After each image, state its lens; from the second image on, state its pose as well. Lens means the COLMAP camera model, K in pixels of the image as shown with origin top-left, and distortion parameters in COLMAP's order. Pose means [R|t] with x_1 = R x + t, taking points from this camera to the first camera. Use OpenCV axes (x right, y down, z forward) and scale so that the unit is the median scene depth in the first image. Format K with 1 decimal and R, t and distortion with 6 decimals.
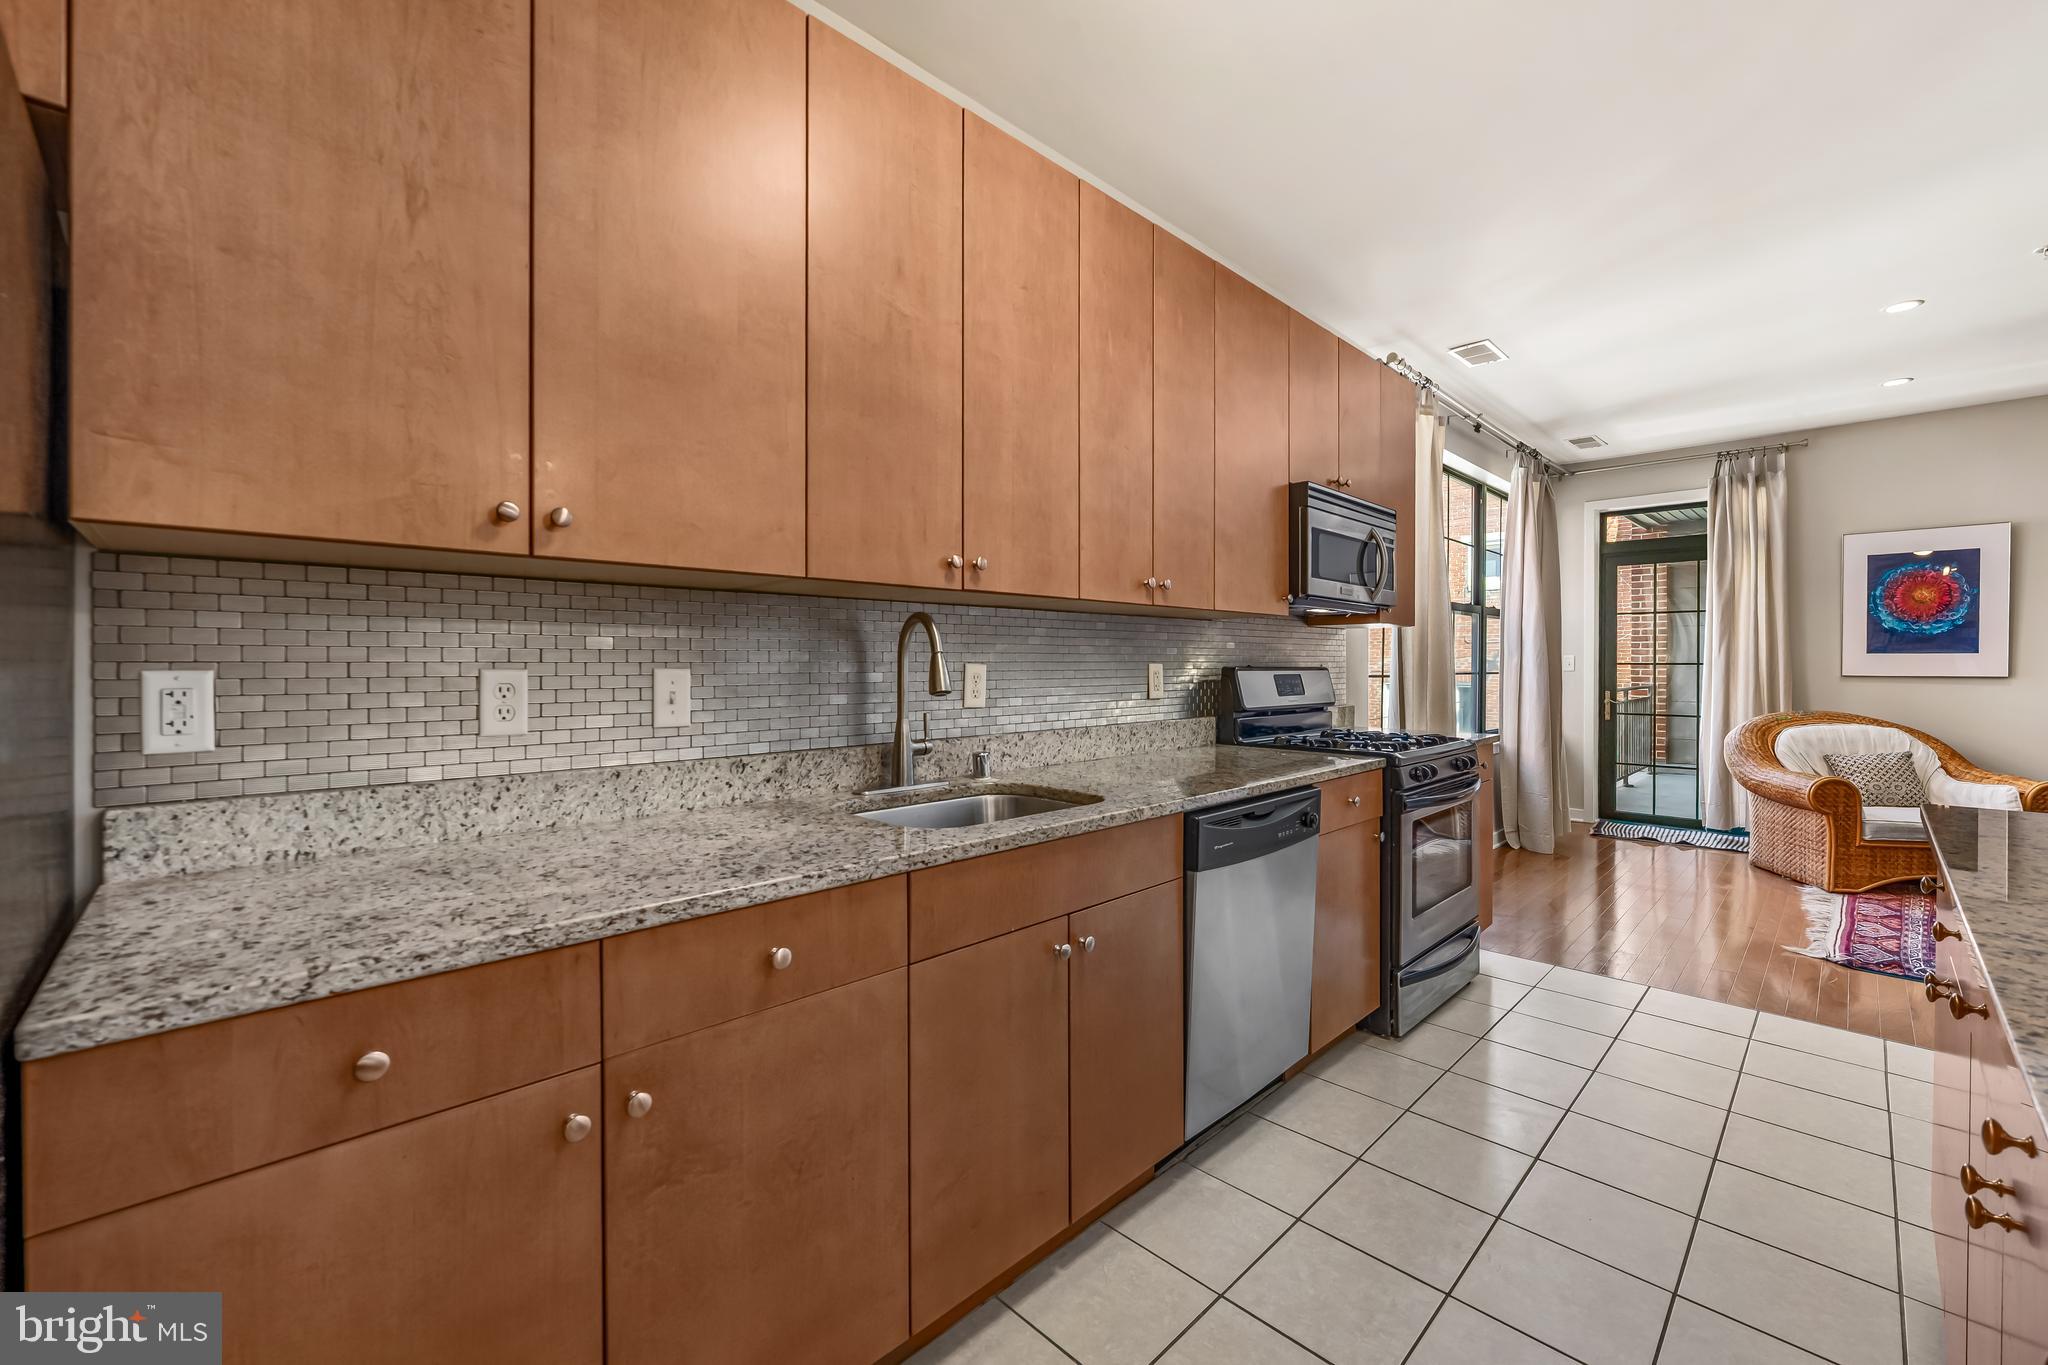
lens RADIAL K [[825.5, 0, 1024.4], [0, 825.5, 667.8], [0, 0, 1]] dist [-0.003980, 0.000540]
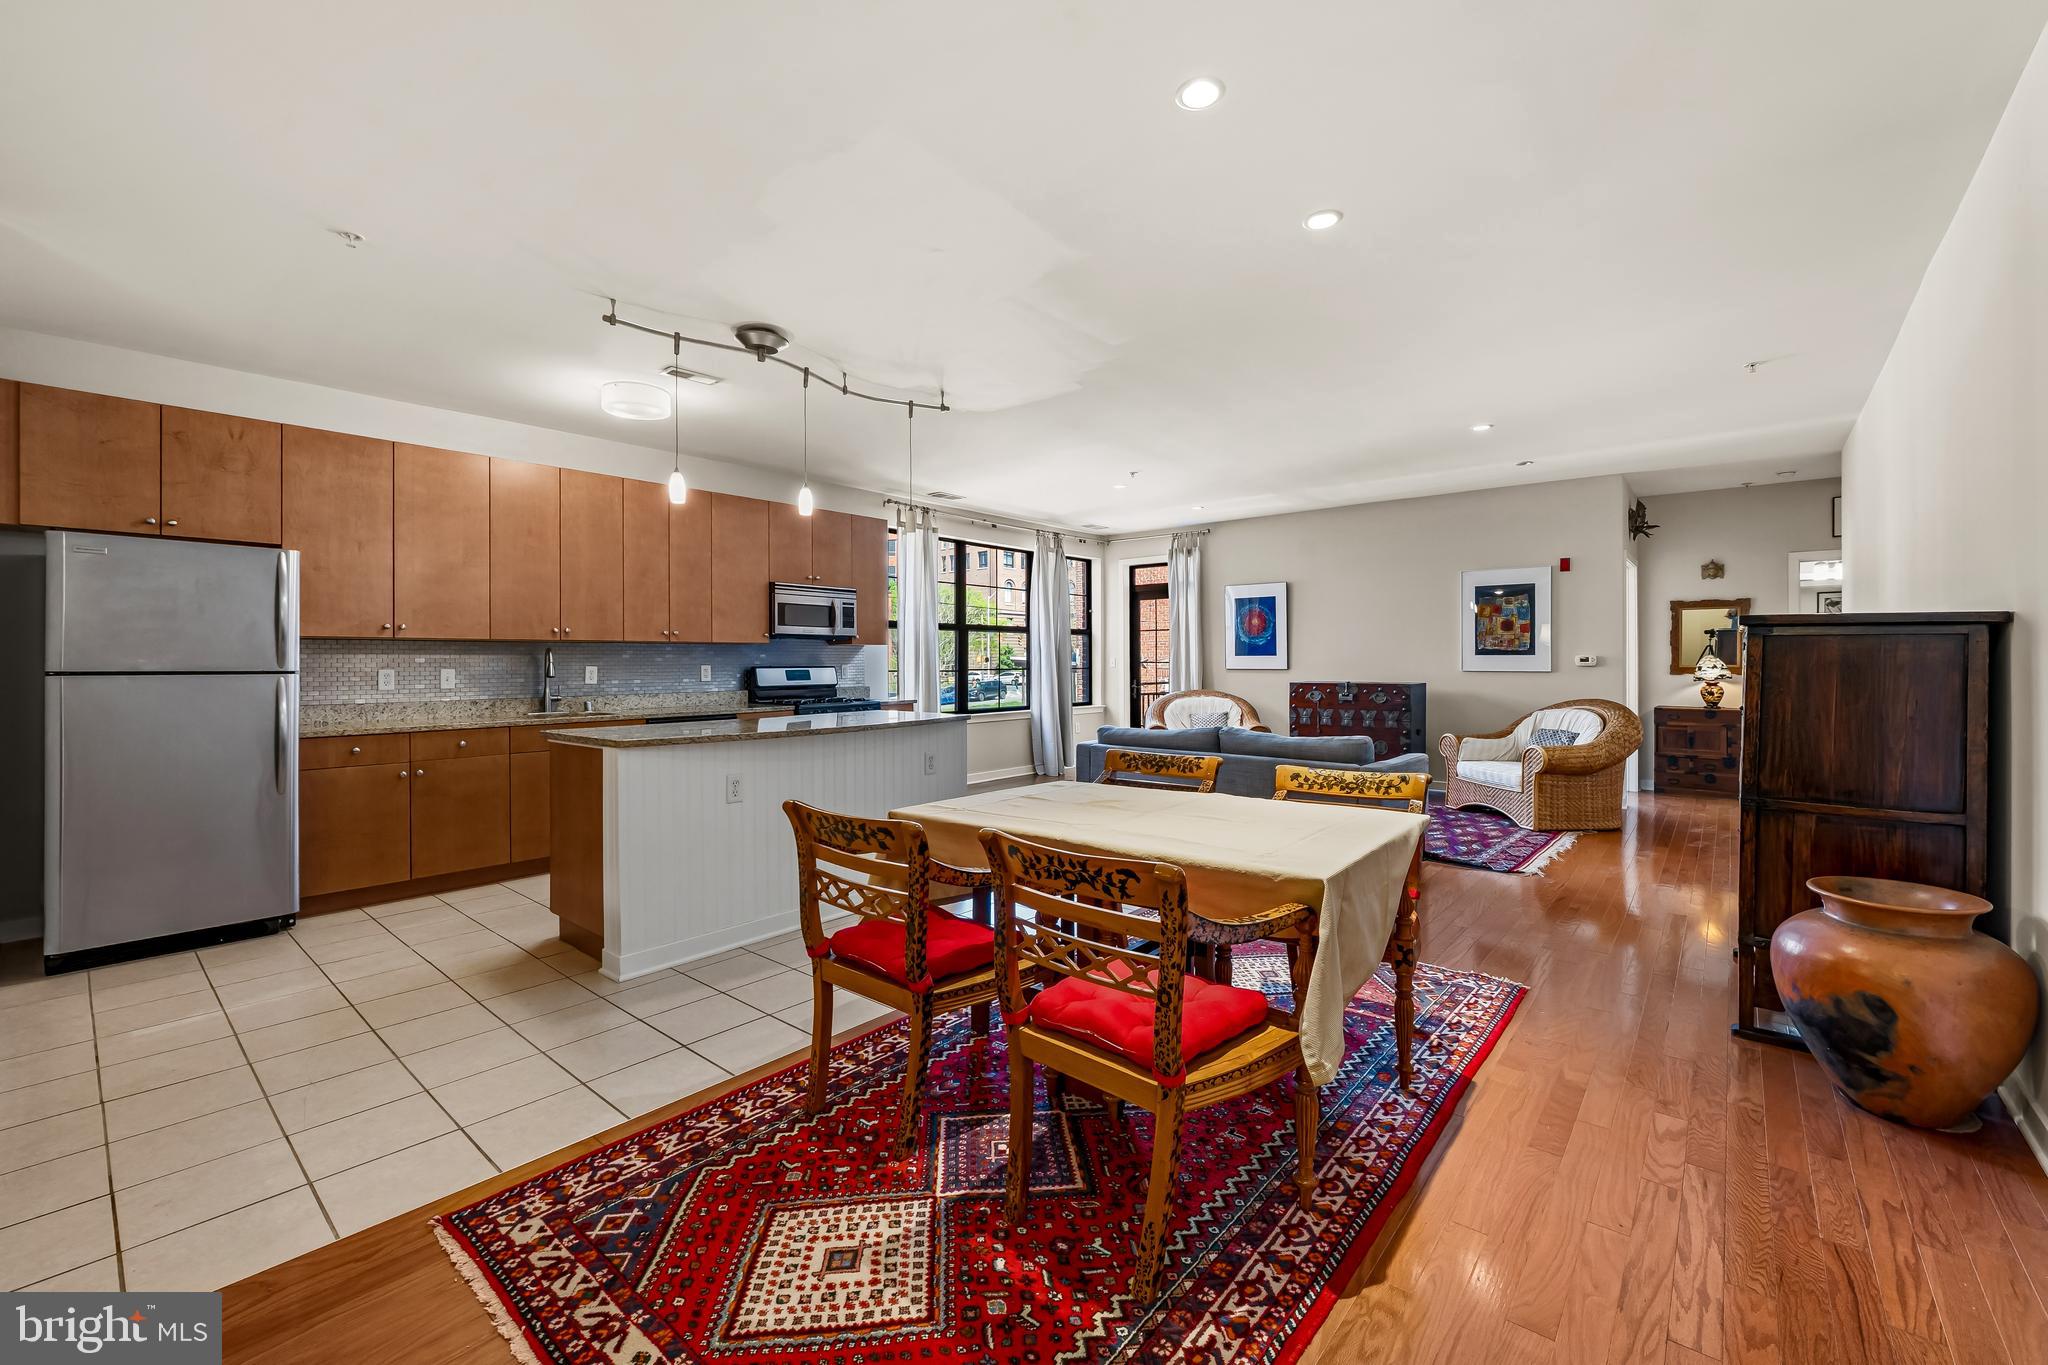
lens RADIAL K [[825.5, 0, 1024.4], [0, 825.5, 667.8], [0, 0, 1]] dist [-0.003980, 0.000540]
pose [[0.996202, -0.006328, 0.086847, 0.454790], [0.006150, 0.999978, 0.002322, 0.001095], [-0.086859, -0.001779, 0.996219, -0.702106]]
